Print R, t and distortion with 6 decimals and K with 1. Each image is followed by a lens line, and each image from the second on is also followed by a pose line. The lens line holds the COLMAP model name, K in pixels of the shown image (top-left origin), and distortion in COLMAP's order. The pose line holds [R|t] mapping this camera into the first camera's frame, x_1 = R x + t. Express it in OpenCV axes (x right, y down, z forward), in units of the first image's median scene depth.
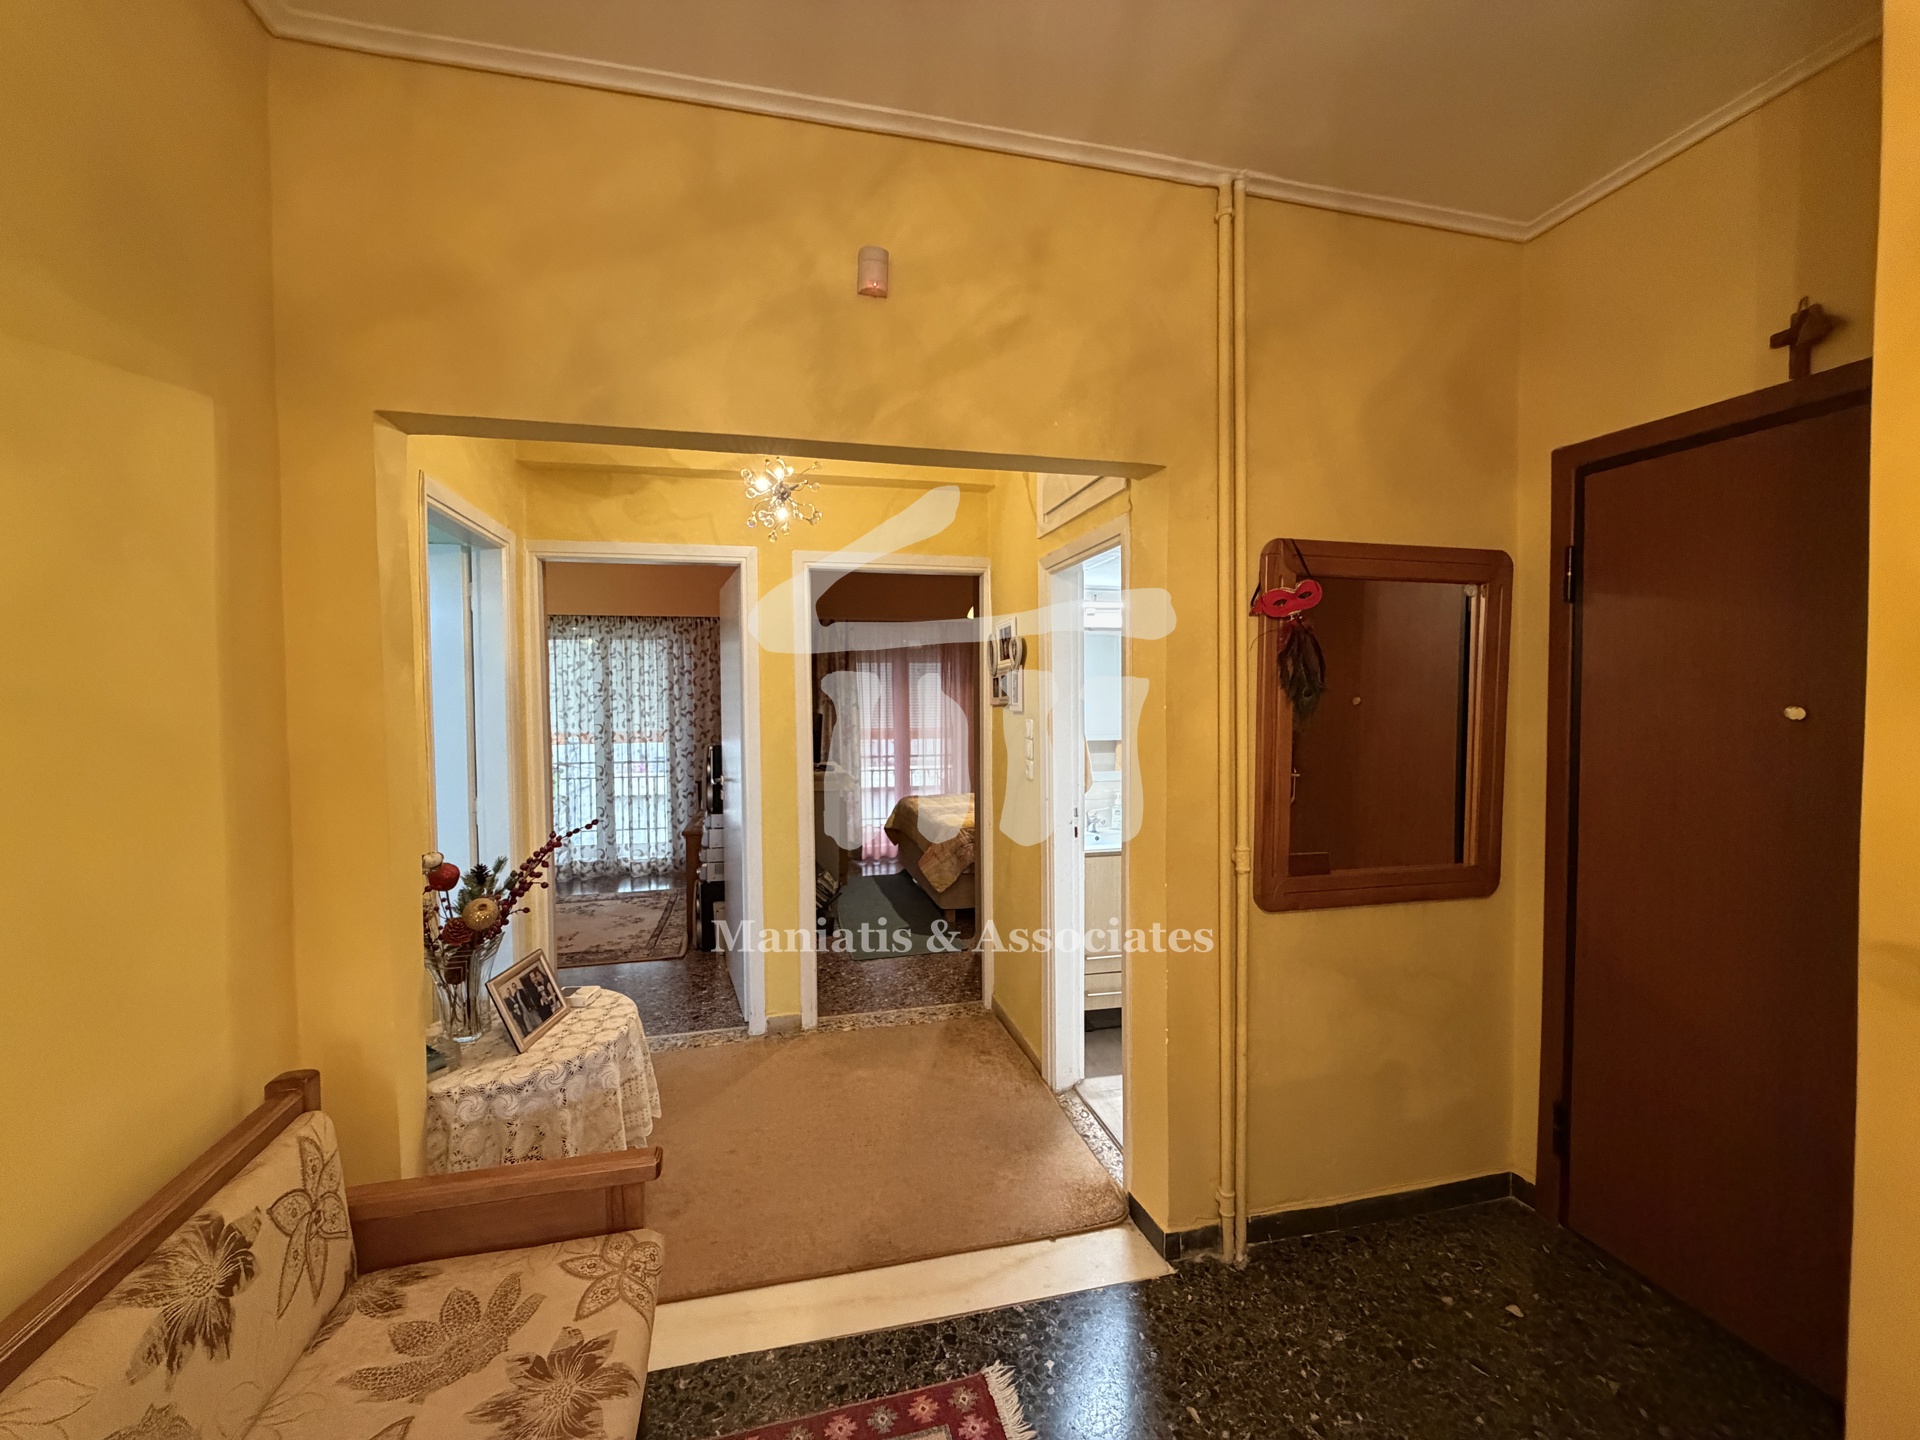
lens RADIAL K [[764.3, 0, 954.0], [0, 764.3, 719.1], [0, 0, 1]] dist [-0.001438, 0.000213]
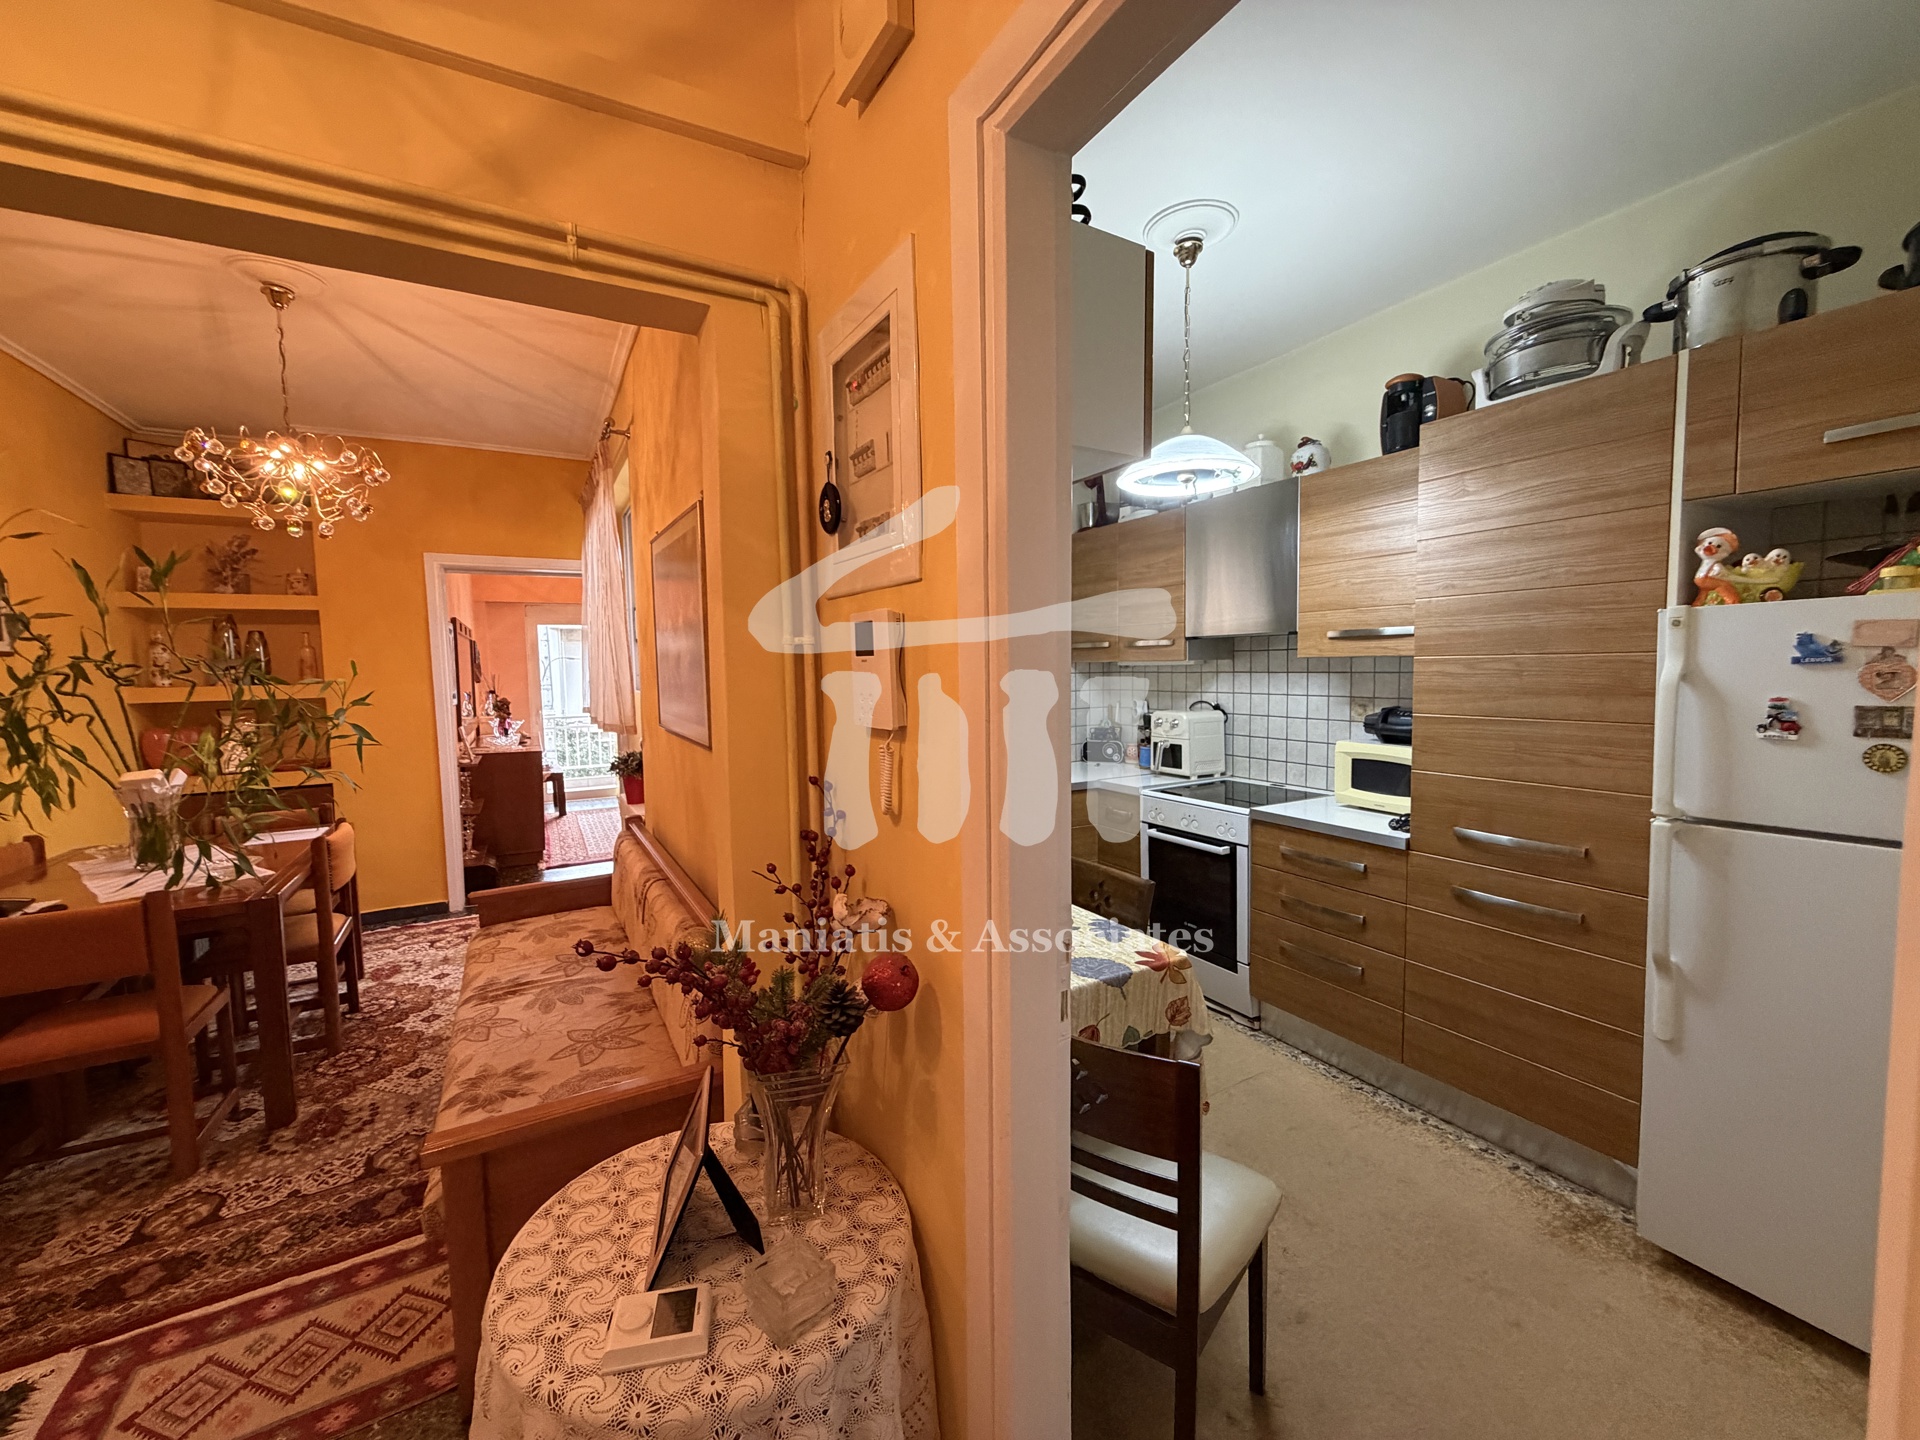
lens RADIAL K [[765.3, 0, 953.9], [0, 765.3, 719.3], [0, 0, 1]] dist [-0.000845, 0.000299]
pose [[-0.963834, 0.042363, -0.263114, -0.350013], [0.015049, 0.994361, 0.104973, -0.013192], [0.266078, 0.097217, -0.959037, 0.895575]]
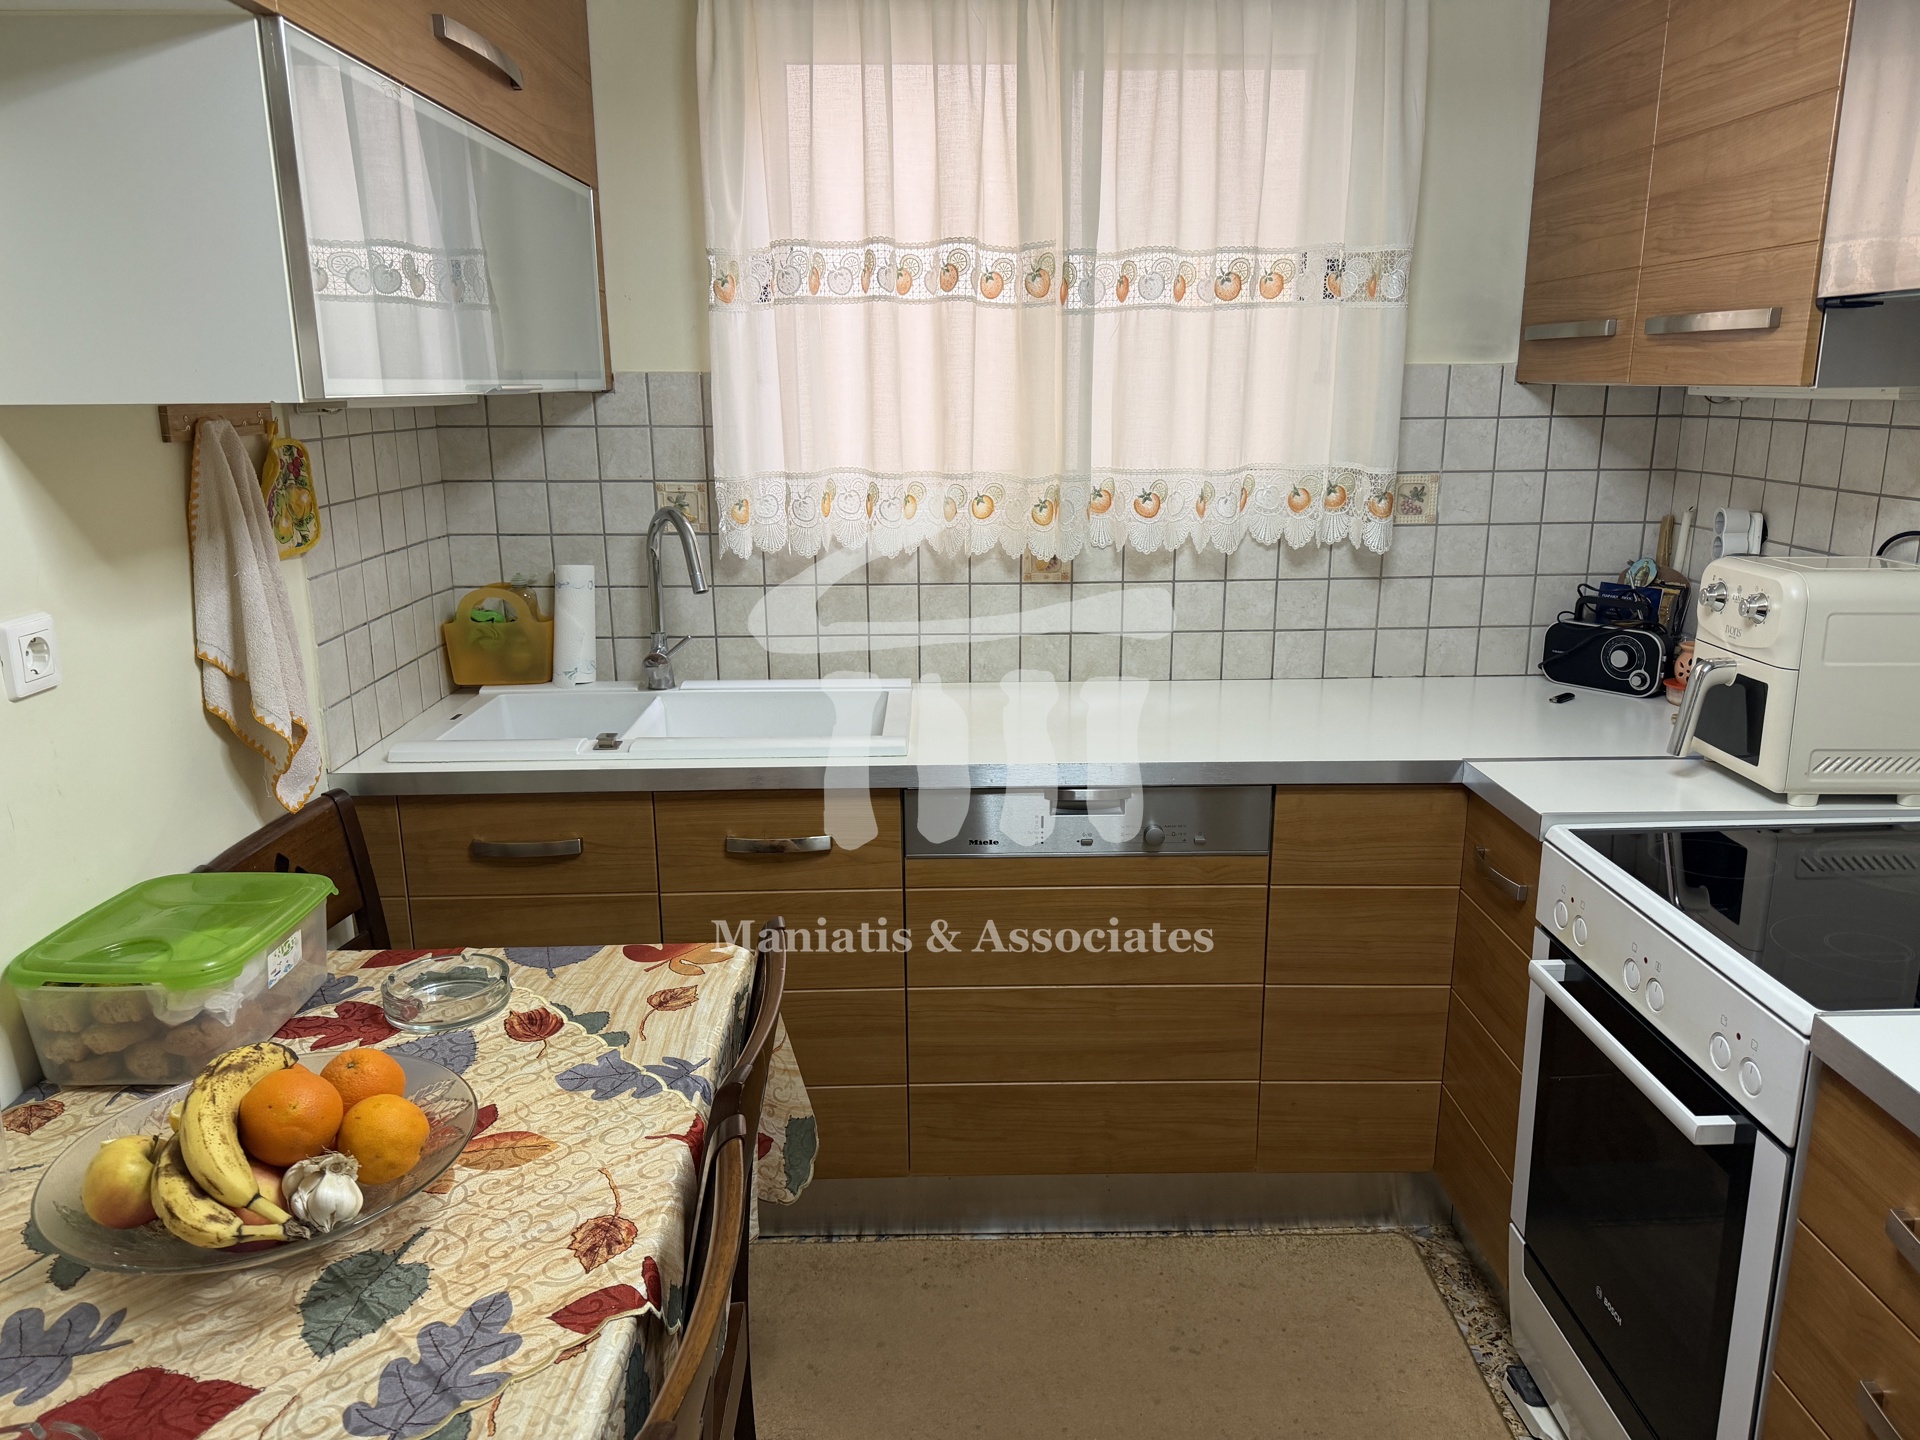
lens RADIAL K [[1351.1, 0, 957.4], [0, 1351.1, 726.3], [0, 0, 1]] dist [0.056549, -0.068882]
pose [[-0.973404, -0.040505, 0.225484, -0.731920], [0.024033, 0.960761, 0.276333, -0.005685], [-0.227830, 0.274403, -0.934236, 0.564241]]
